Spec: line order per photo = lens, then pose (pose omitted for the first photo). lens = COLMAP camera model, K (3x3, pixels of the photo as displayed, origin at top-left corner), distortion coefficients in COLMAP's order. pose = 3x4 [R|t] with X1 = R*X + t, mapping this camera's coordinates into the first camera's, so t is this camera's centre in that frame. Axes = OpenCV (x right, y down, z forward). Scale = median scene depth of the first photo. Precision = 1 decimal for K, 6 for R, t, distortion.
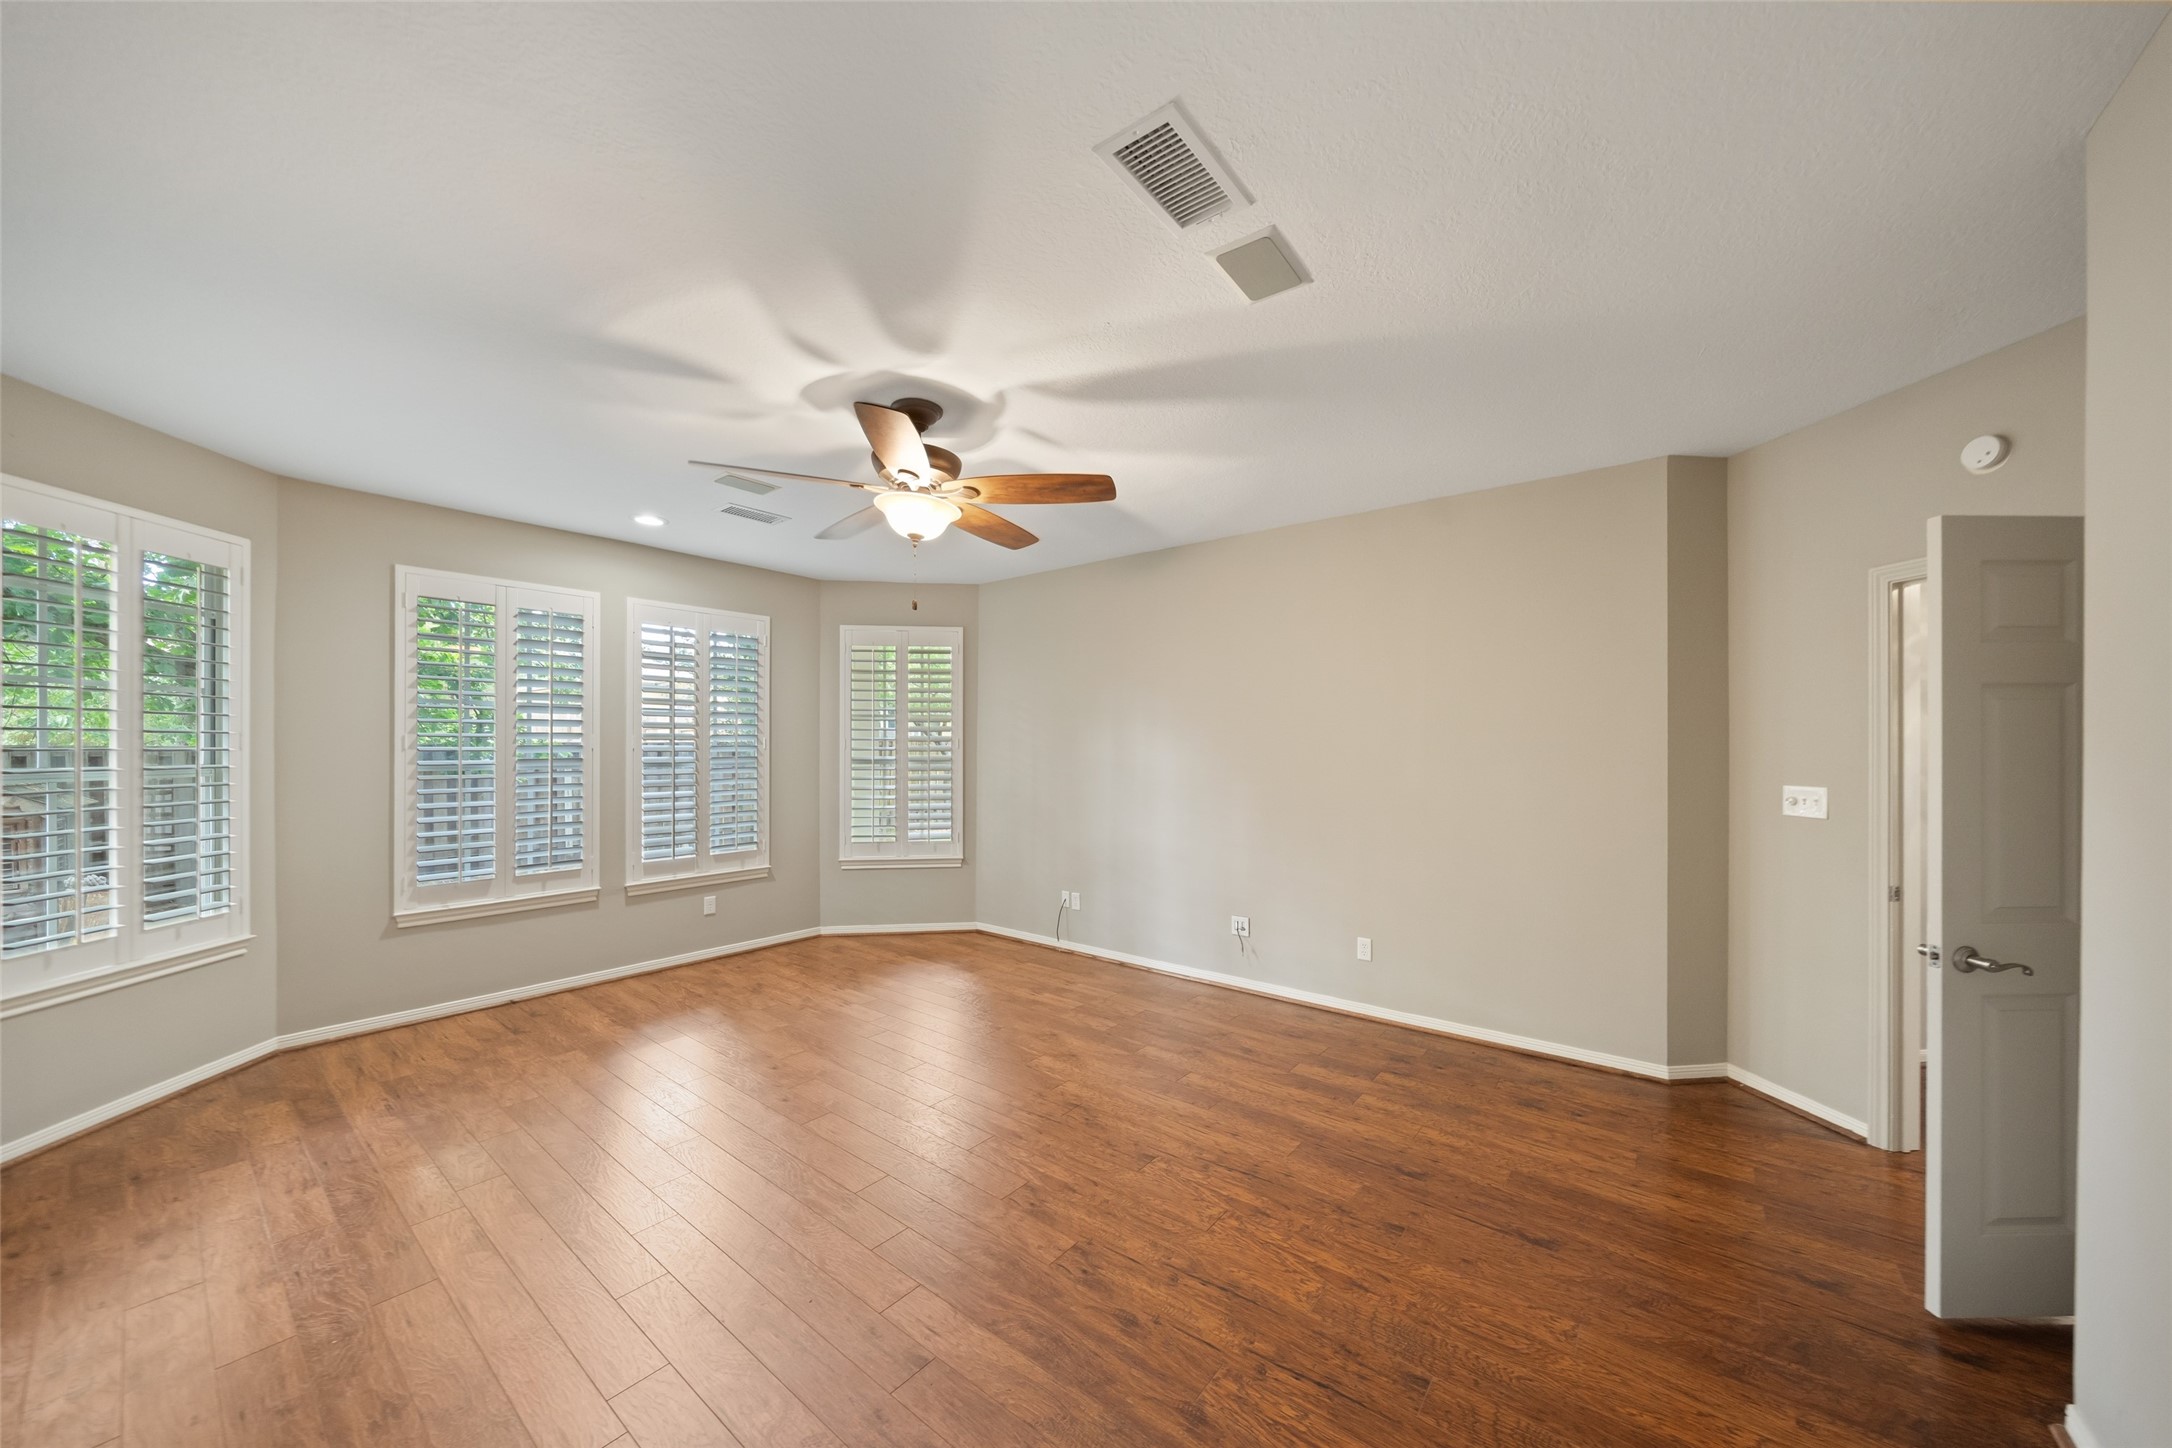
lens RADIAL K [[749.2, 0, 1104.0], [0, 749.2, 739.9], [0, 0, 1]] dist [-0.006684, 0.000537]
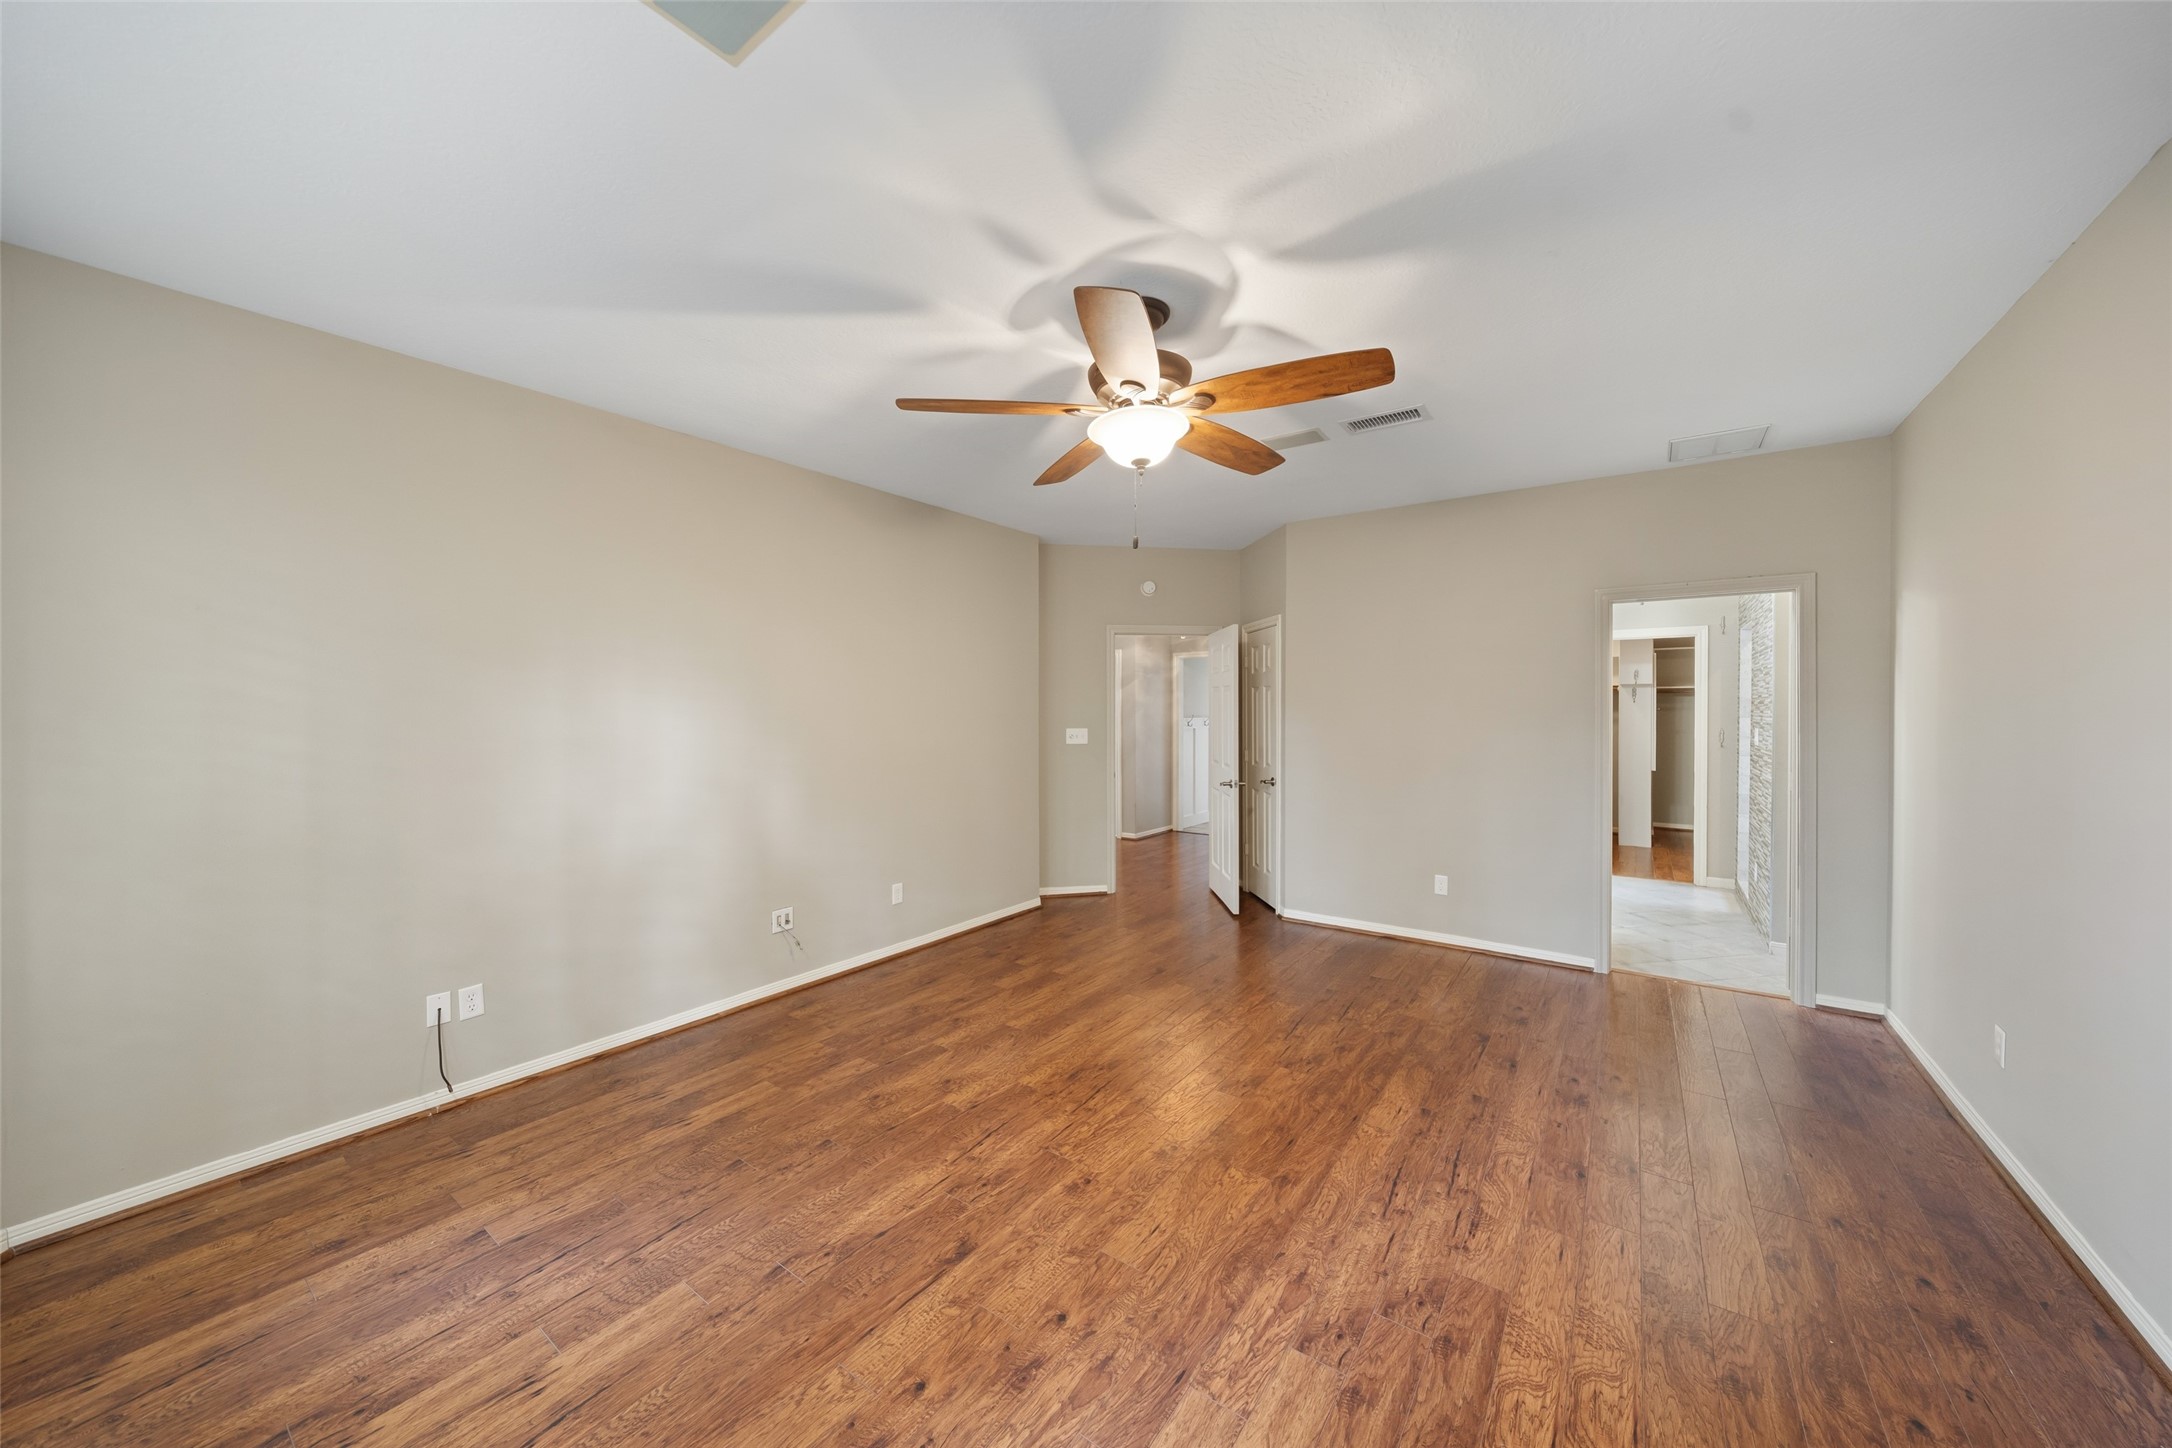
lens RADIAL K [[749.2, 0, 1095.3], [0, 749.2, 706.0], [0, 0, 1]] dist [-0.006684, 0.000537]
pose [[-0.029611, -0.002299, 0.999559, -0.885207], [-0.008114, 0.999965, 0.002060, -0.000939], [-0.999529, -0.008050, -0.029628, 0.867732]]
